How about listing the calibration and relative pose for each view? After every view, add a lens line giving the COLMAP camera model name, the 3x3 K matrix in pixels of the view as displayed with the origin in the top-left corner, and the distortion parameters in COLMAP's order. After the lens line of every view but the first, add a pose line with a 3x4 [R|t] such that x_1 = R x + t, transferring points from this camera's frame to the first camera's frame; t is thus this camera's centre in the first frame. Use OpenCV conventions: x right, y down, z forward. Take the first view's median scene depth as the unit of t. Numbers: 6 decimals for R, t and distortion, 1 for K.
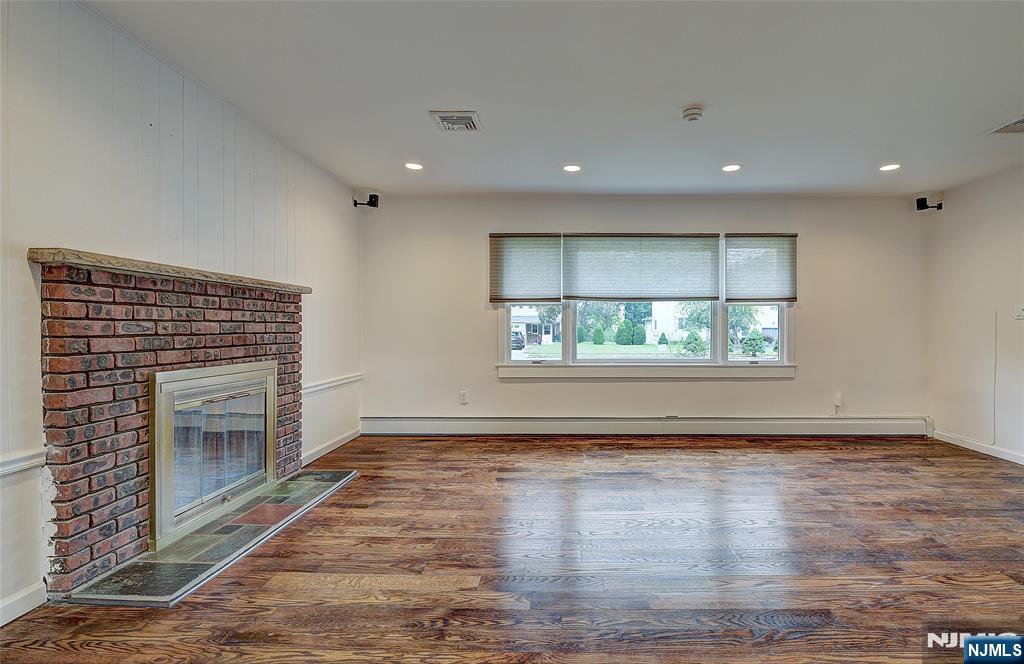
lens RADIAL K [[485.5, 0, 561.3], [0, 485.5, 332.3], [0, 0, 1]] dist [-0.004622, -0.001084]
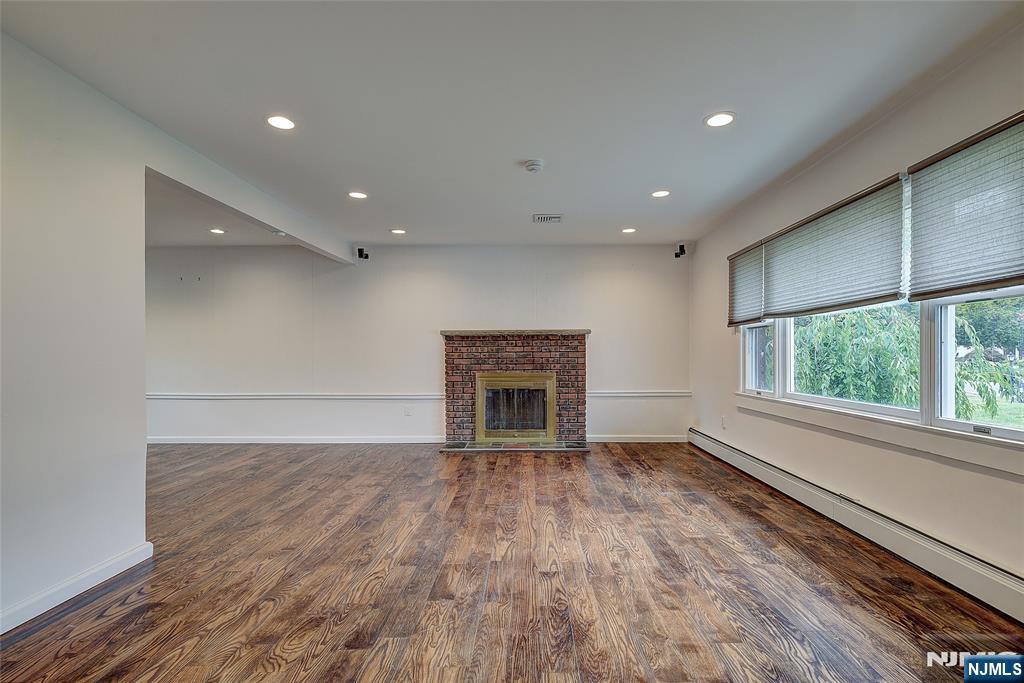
lens RADIAL K [[507.9, 0, 515.0], [0, 507.9, 355.9], [0, 0, 1]] dist [0.001009, 0.000147]
pose [[-0.021197, 0.000676, -0.999775, 1.701405], [-0.001675, 0.999998, 0.000712, -0.007884], [0.999774, 0.001690, -0.021196, 1.154020]]
